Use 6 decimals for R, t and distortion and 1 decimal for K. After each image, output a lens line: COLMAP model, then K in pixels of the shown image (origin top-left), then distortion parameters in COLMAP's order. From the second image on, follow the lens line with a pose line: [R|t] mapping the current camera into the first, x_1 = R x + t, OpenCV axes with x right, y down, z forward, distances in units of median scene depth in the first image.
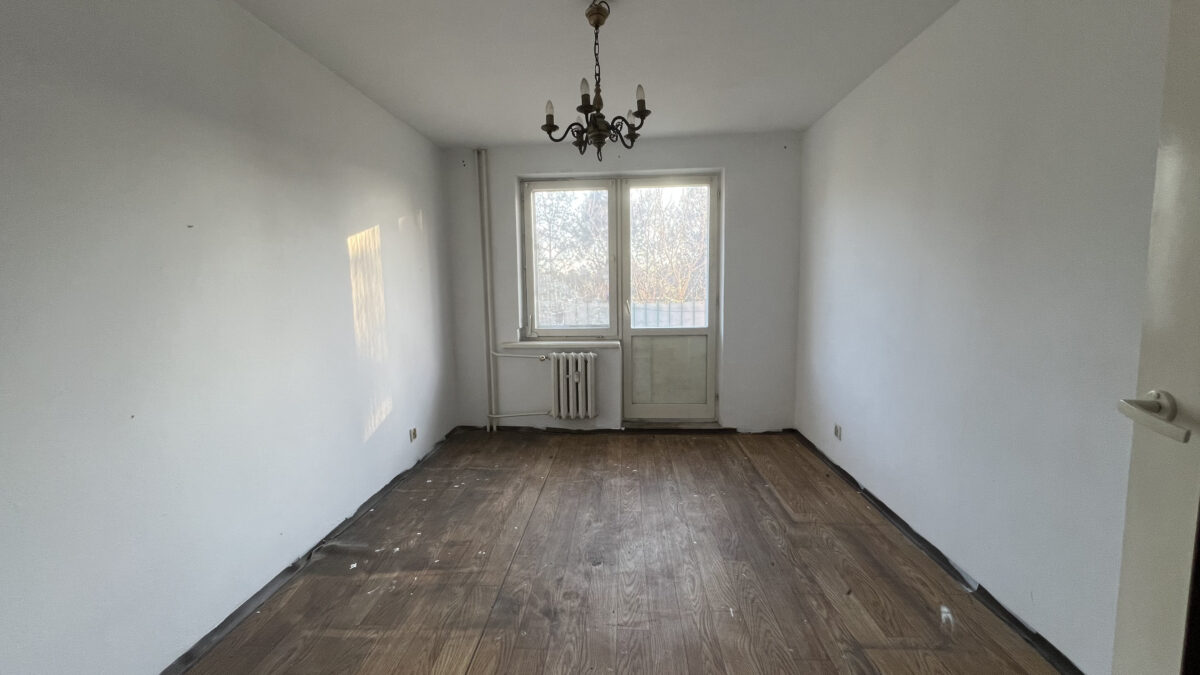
lens RADIAL K [[479.4, 0, 596.2], [0, 479.4, 334.8], [0, 0, 1]] dist [-0.000753, 0.000009]
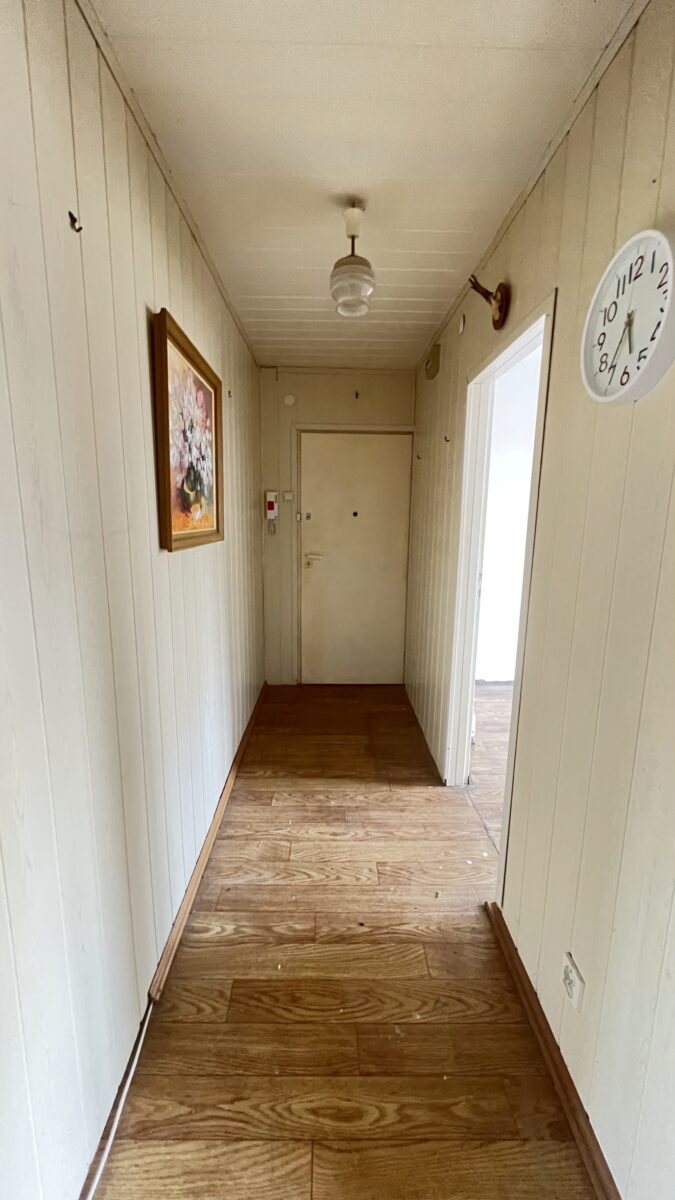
lens RADIAL K [[479.4, 0, 337.5], [0, 479.4, 600.0], [0, 0, 1]] dist [-0.000753, 0.000009]
pose [[0.069334, 0.196748, -0.978000, 0.647540], [-0.112529, 0.975644, 0.188296, -0.089003], [0.991226, 0.096998, 0.089785, 0.521336]]
